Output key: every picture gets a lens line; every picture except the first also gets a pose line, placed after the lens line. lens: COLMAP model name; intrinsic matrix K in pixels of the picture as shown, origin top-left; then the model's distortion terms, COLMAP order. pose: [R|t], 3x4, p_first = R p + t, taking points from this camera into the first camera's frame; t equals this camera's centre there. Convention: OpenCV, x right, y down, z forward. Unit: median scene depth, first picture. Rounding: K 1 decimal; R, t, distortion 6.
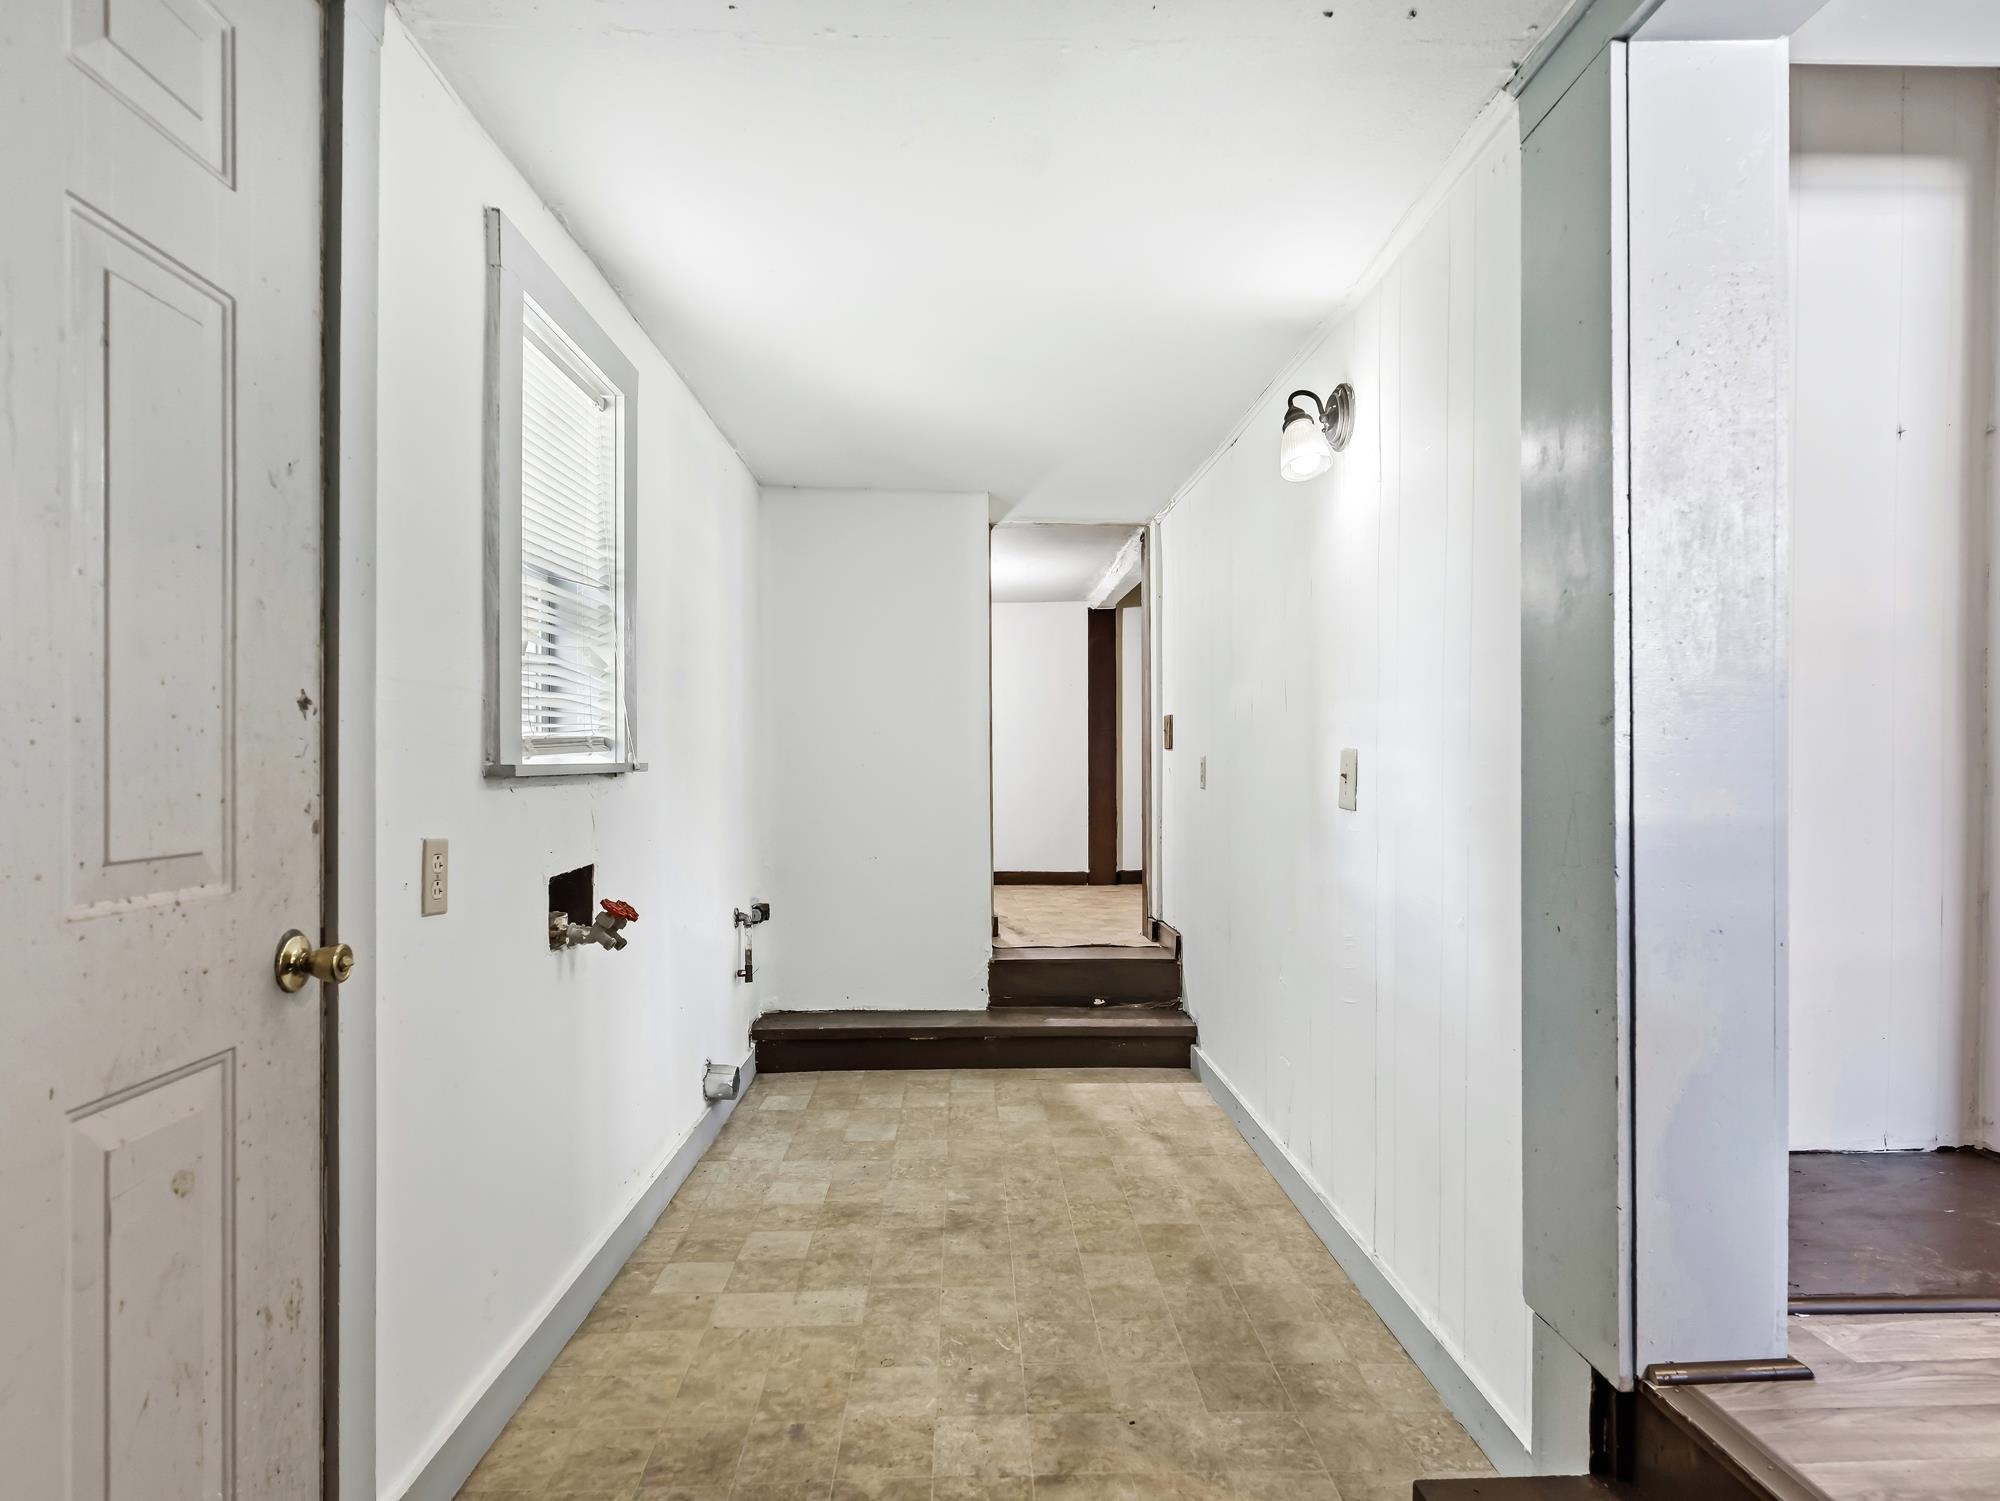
lens RADIAL K [[1092.4, 0, 1000.0], [0, 1092.4, 750.5], [0, 0, 1]] dist [-0.002381, -0.000781]
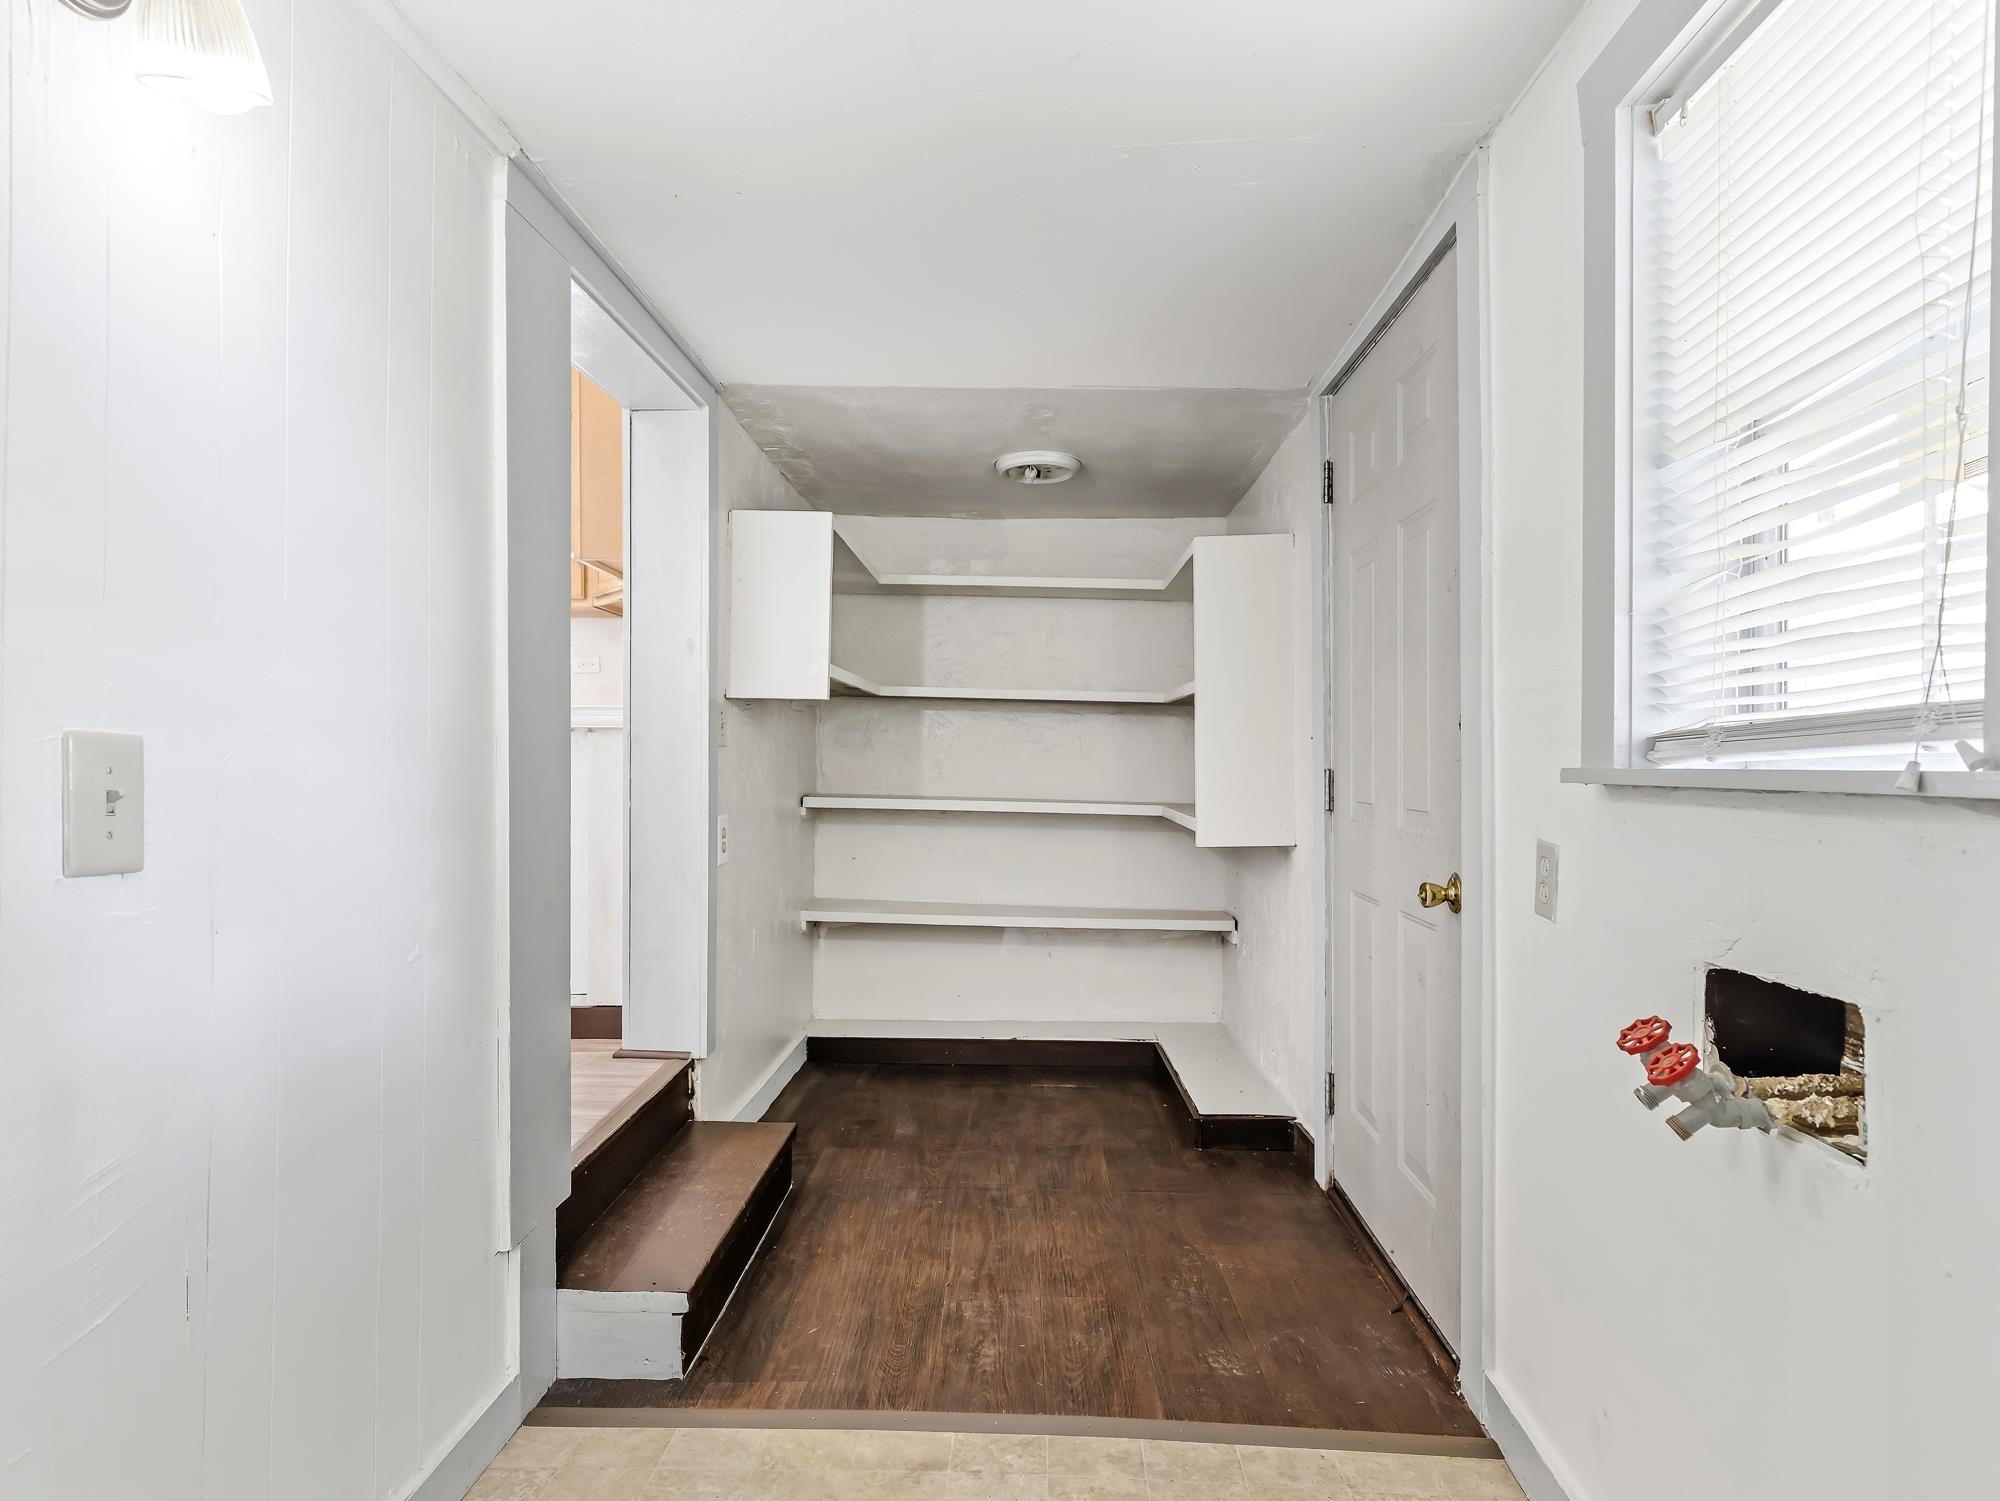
lens RADIAL K [[1092.4, 0, 1000.0], [0, 1092.4, 750.5], [0, 0, 1]] dist [-0.002381, -0.000781]
pose [[-0.997824, -0.002785, 0.065870, -0.083316], [-0.004429, 0.999682, -0.024815, 0.023197], [-0.065780, -0.025053, -0.997520, 2.043286]]
